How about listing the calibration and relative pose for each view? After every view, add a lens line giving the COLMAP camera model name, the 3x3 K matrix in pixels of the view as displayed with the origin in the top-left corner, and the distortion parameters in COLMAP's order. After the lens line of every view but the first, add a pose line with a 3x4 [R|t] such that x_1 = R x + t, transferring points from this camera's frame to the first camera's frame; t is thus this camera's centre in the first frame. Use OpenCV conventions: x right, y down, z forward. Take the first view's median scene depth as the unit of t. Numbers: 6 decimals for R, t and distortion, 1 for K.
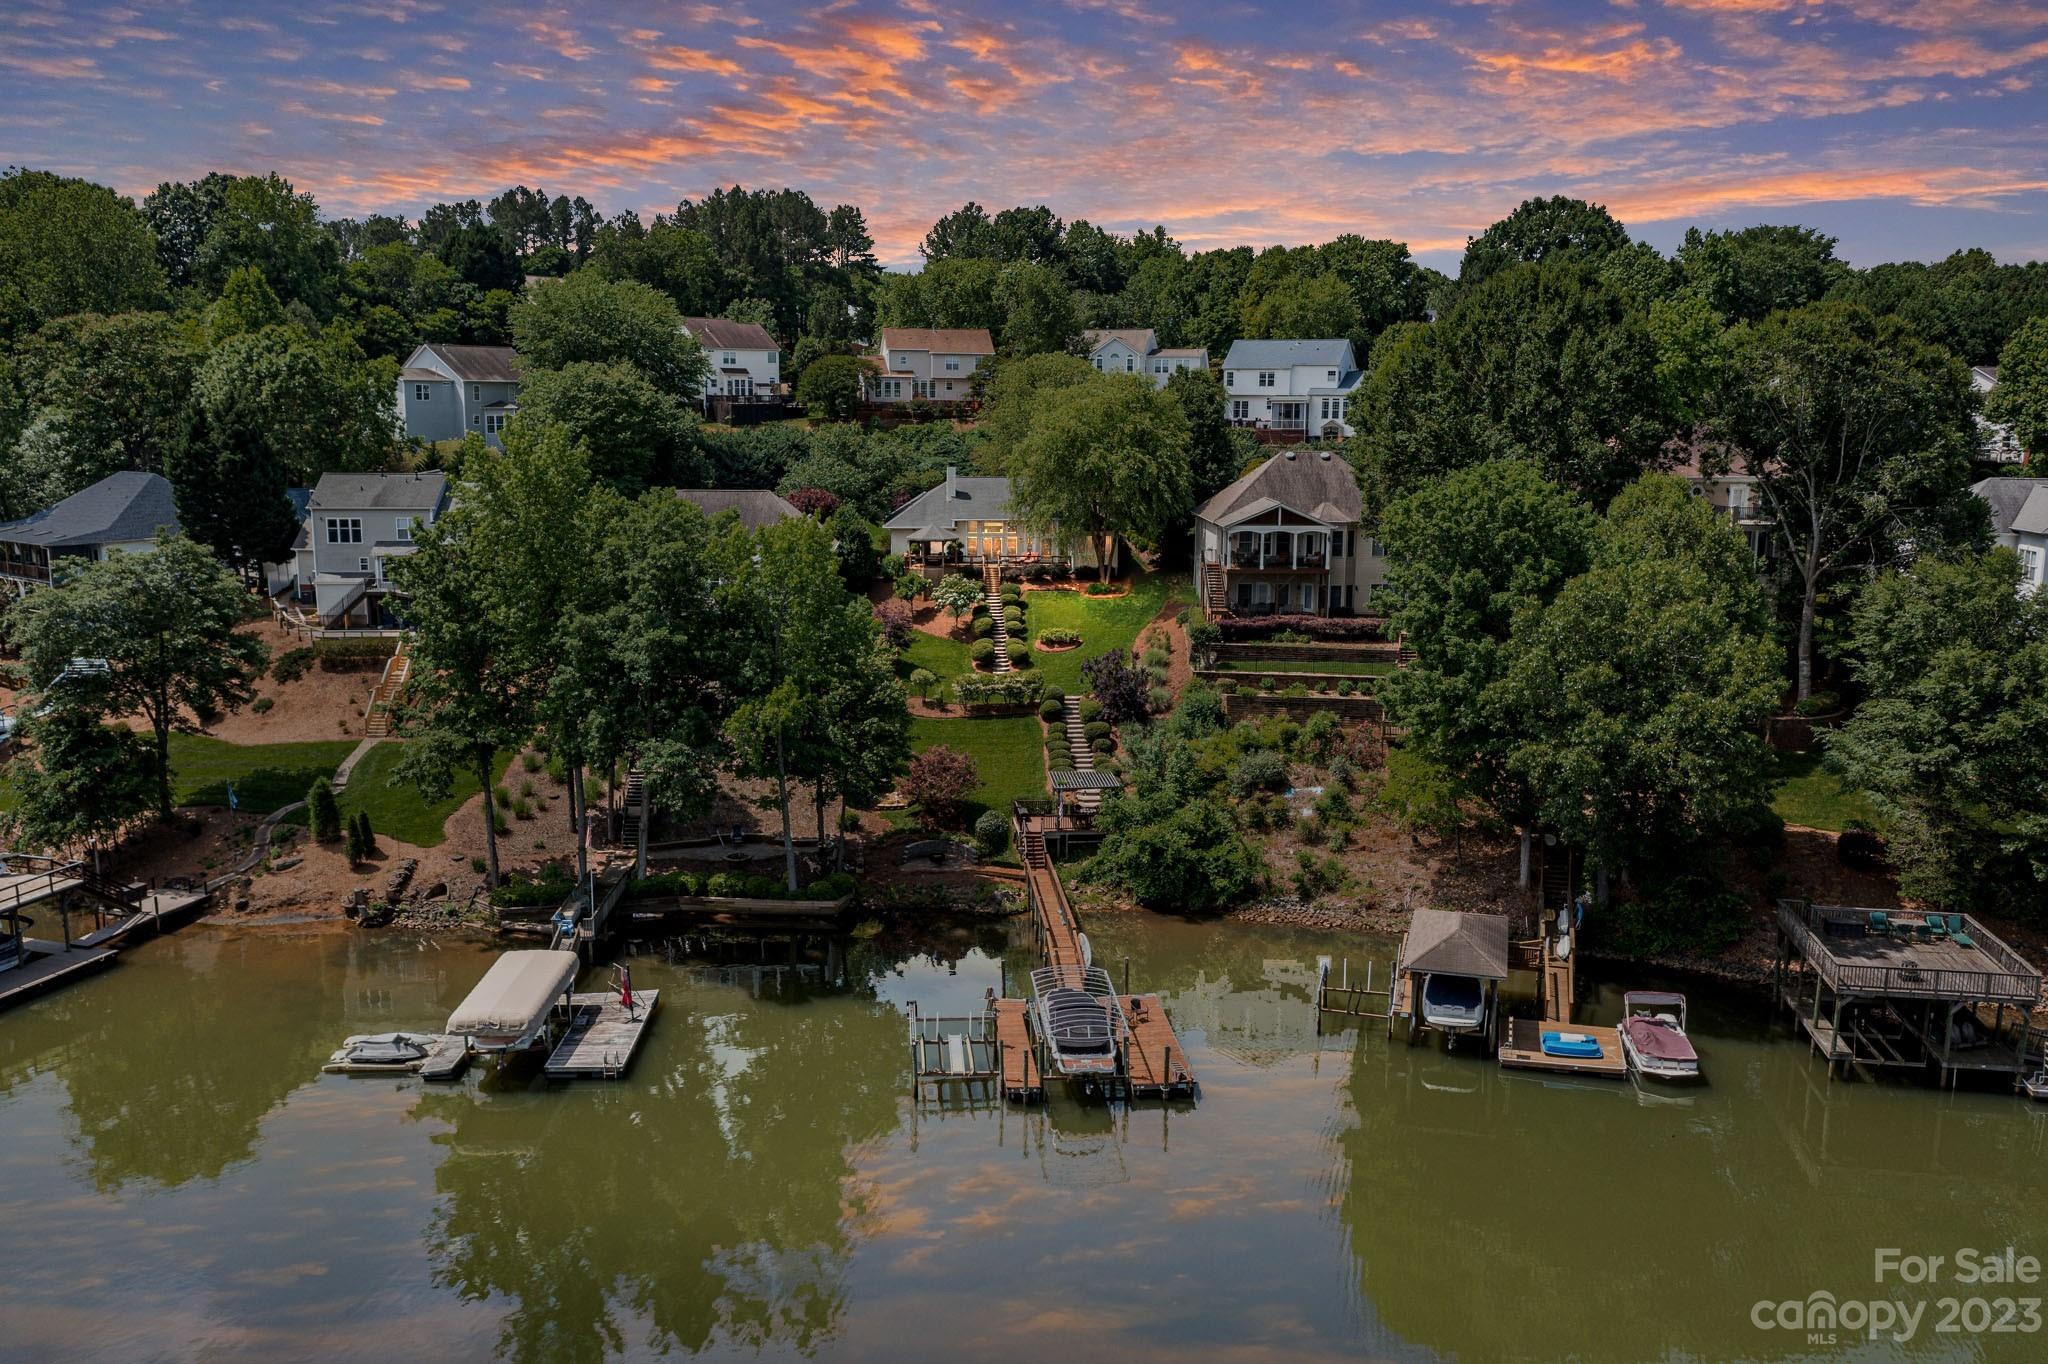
lens RADIAL K [[1623.8, 0, 1028.6], [0, 1623.8, 672.2], [0, 0, 1]] dist [-0.008012, -0.004684]
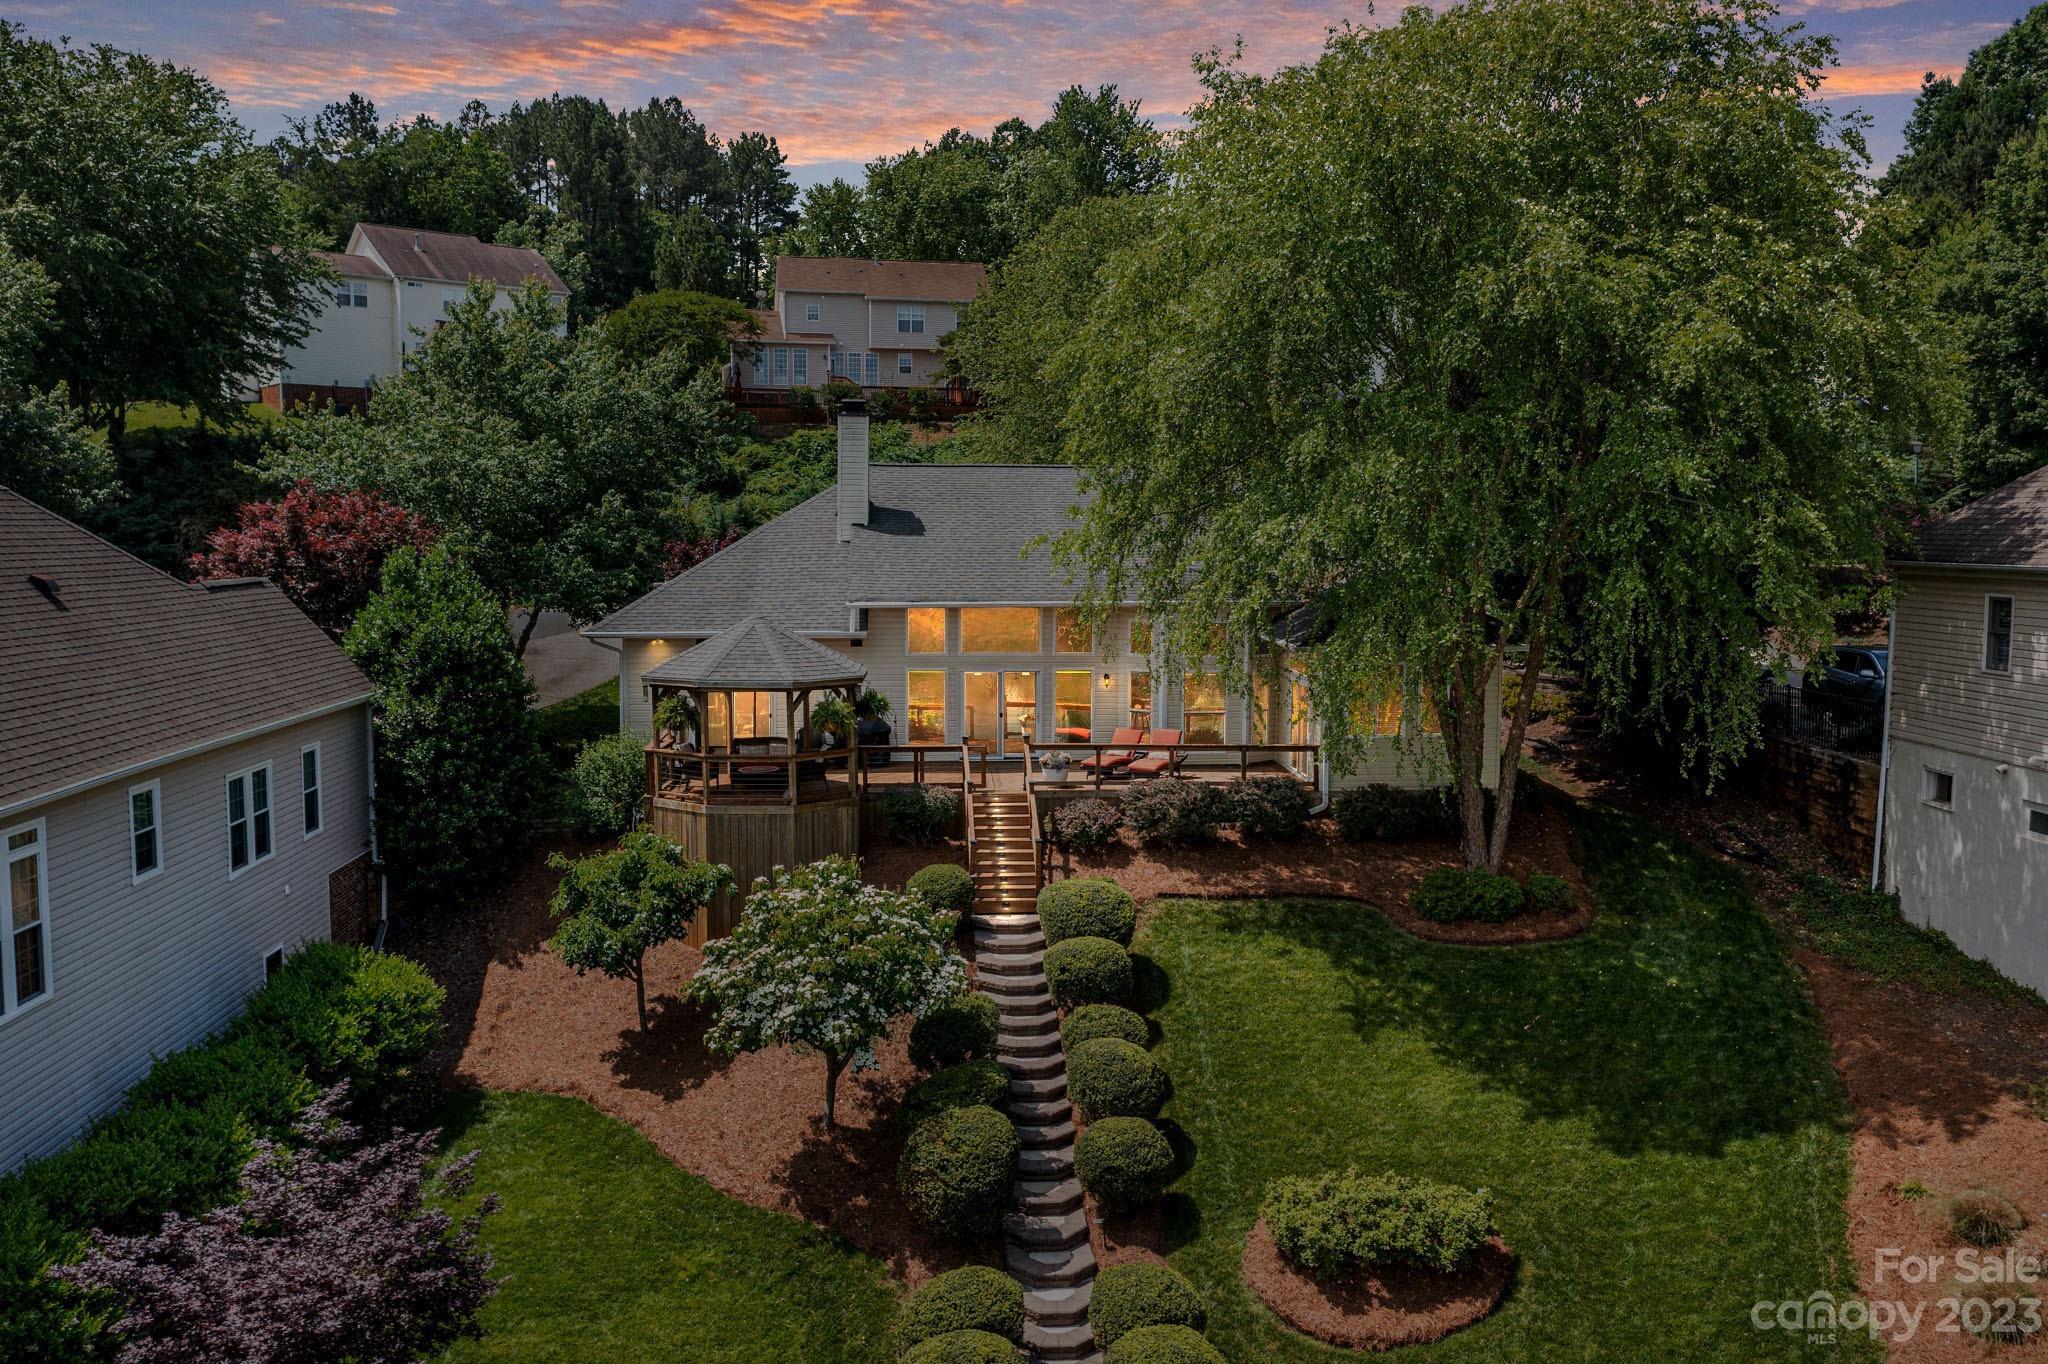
lens RADIAL K [[1623.8, 0, 1028.6], [0, 1623.8, 672.2], [0, 0, 1]] dist [-0.008012, -0.004684]
pose [[0.999984, -0.002022, 0.005356, -0.019696], [0.002416, 0.997204, -0.074686, -0.064499], [-0.005190, 0.074698, 0.997193, 0.751960]]
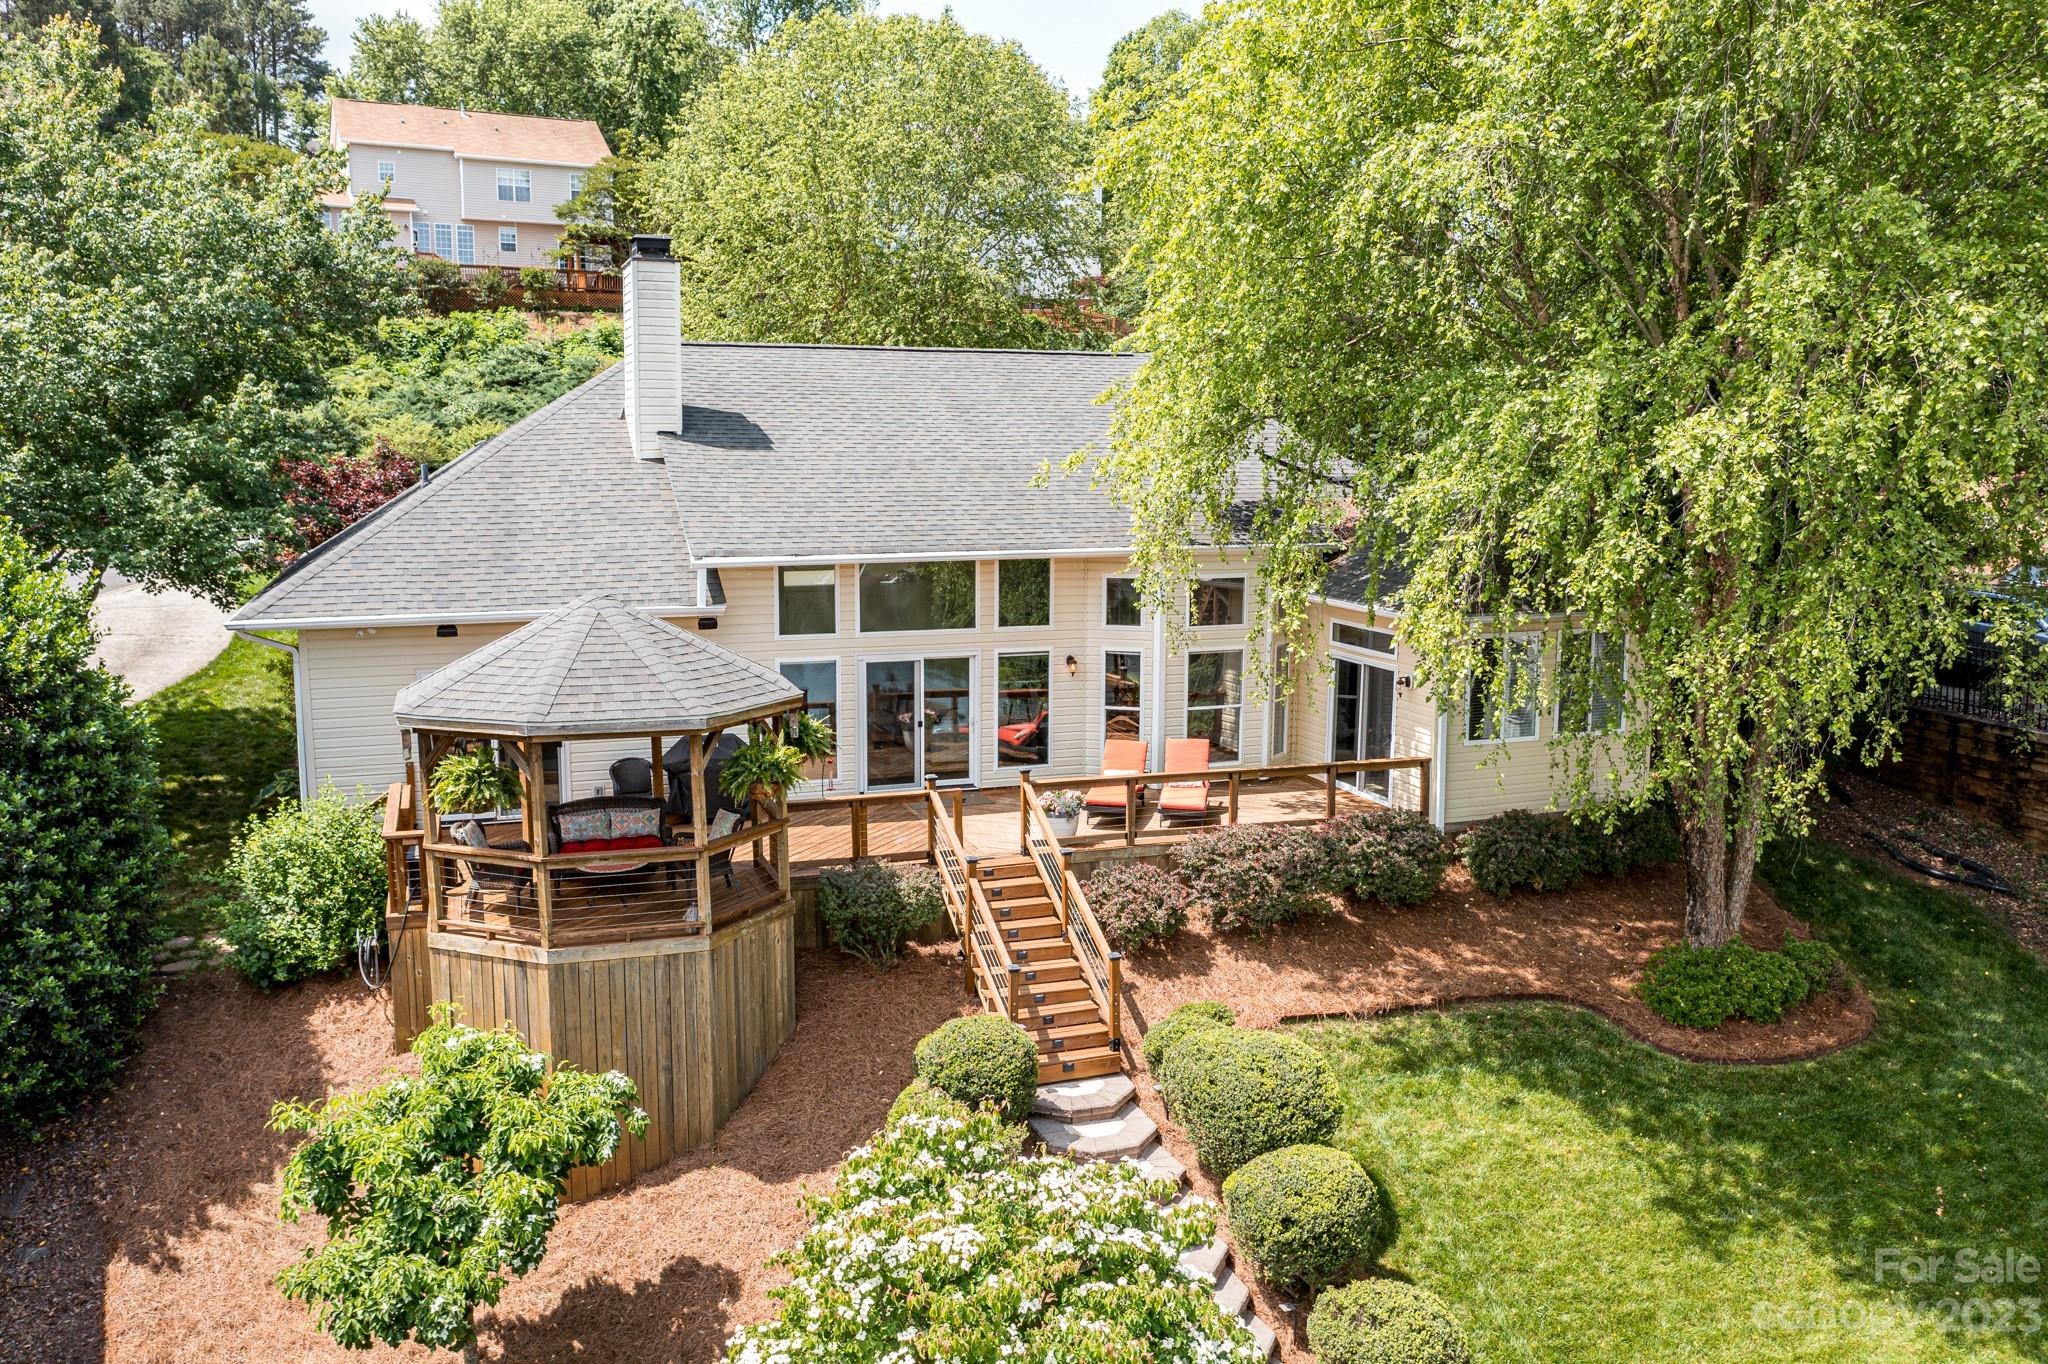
lens RADIAL K [[1623.8, 0, 1028.6], [0, 1623.8, 672.2], [0, 0, 1]] dist [-0.008012, -0.004684]
pose [[0.959309, -0.041414, 0.279304, -0.061896], [0.047618, 0.998746, -0.015462, -0.080350], [-0.278313, 0.028133, 0.960078, 0.850076]]
